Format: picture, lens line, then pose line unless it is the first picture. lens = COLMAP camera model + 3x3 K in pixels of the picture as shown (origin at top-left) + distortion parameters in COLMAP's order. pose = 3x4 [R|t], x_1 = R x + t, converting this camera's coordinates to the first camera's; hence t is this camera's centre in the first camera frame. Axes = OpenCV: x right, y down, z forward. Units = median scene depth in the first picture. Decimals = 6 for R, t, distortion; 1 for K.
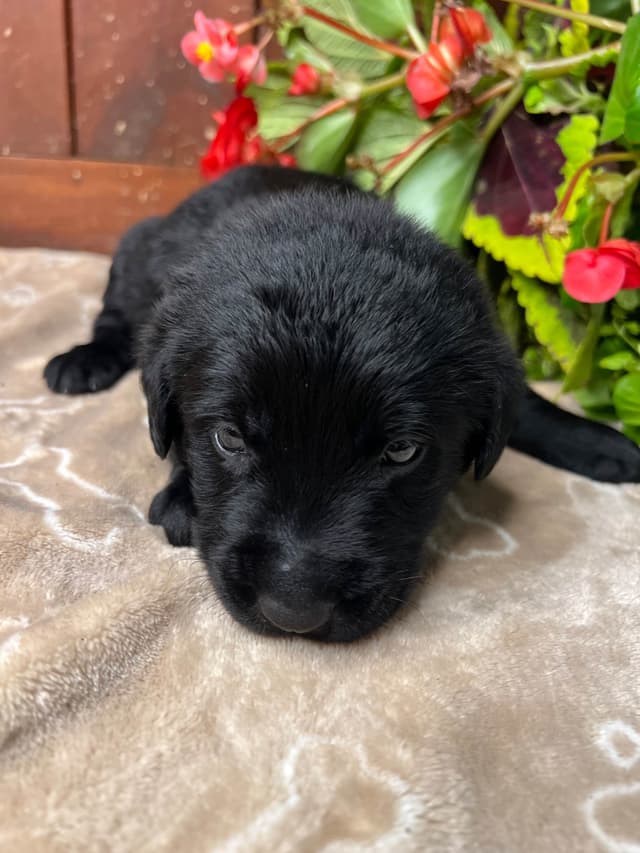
lens RADIAL K [[679.9, 0, 321.9], [0, 679.9, 444.1], [0, 0, 1]] dist [-0.055457, 0.029836]
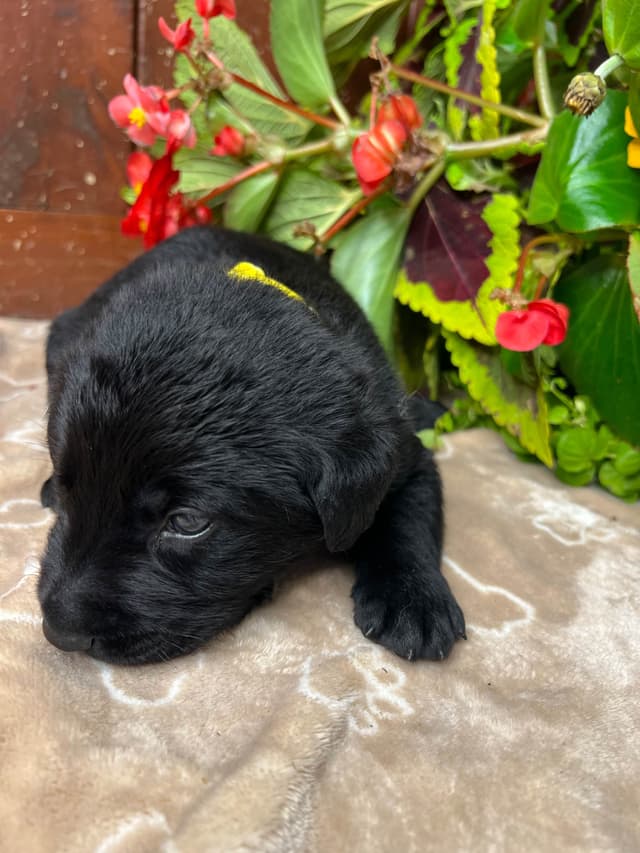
lens RADIAL K [[679.9, 0, 347.2], [0, 679.9, 426.7], [0, 0, 1]] dist [-0.055457, 0.029836]
pose [[0.954223, -0.072211, 0.290249, -0.192622], [0.084829, 0.995910, -0.031109, -0.089420], [-0.286815, 0.054307, 0.956445, 0.025242]]
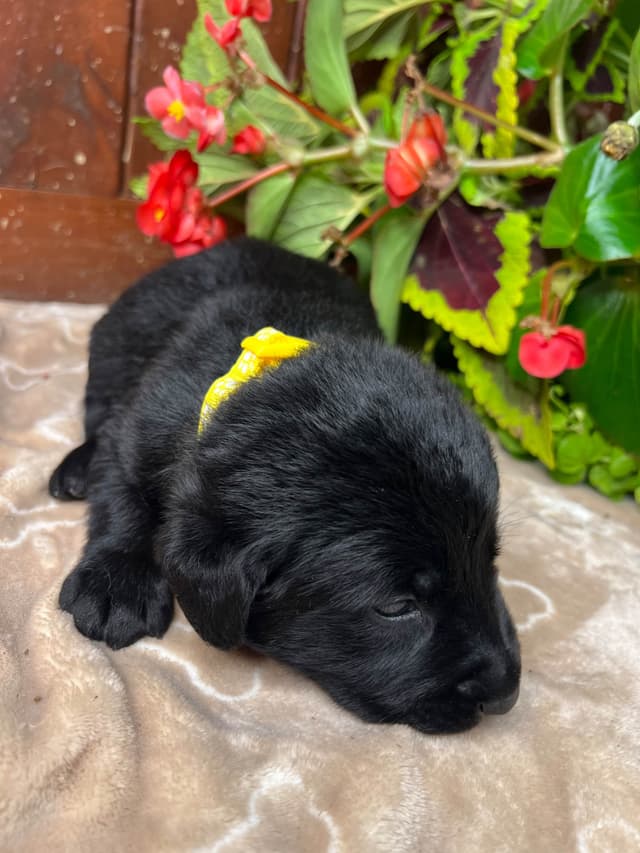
lens RADIAL K [[679.9, 0, 323.1], [0, 679.9, 430.4], [0, 0, 1]] dist [-0.055457, 0.029836]
pose [[0.922142, -0.066597, 0.381076, -0.373868], [0.059697, 0.997768, 0.029914, -0.151427], [-0.382217, -0.004836, 0.924060, 0.023130]]
